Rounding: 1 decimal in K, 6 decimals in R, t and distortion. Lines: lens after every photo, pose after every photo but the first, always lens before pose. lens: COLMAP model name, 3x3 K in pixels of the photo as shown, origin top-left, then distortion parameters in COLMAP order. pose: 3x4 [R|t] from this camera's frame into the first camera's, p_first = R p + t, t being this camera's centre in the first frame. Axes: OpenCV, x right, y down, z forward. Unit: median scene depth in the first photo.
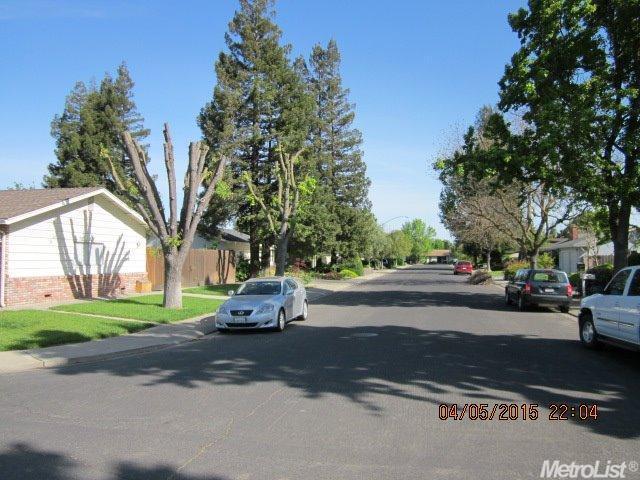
lens RADIAL K [[538.8, 0, 320.0], [0, 538.8, 240.0], [0, 0, 1]] dist [-0.030193, -0.002687]
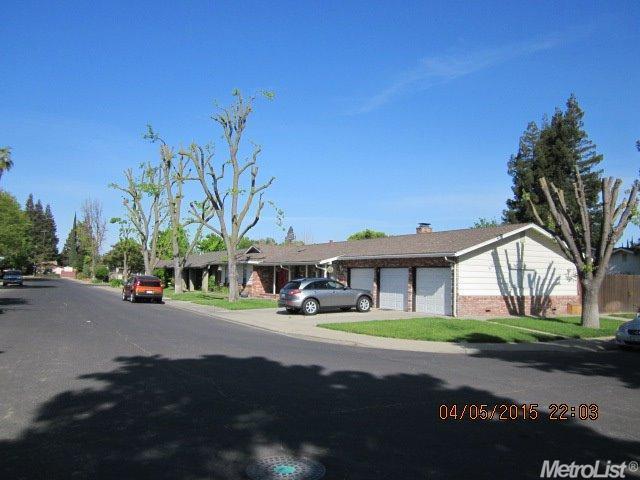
lens RADIAL K [[538.8, 0, 320.0], [0, 538.8, 240.0], [0, 0, 1]] dist [-0.030193, -0.002687]
pose [[0.675289, -0.043587, -0.736264, 0.155164], [0.007767, 0.998617, -0.051995, -0.001499], [0.737512, 0.029393, 0.674694, -0.152852]]
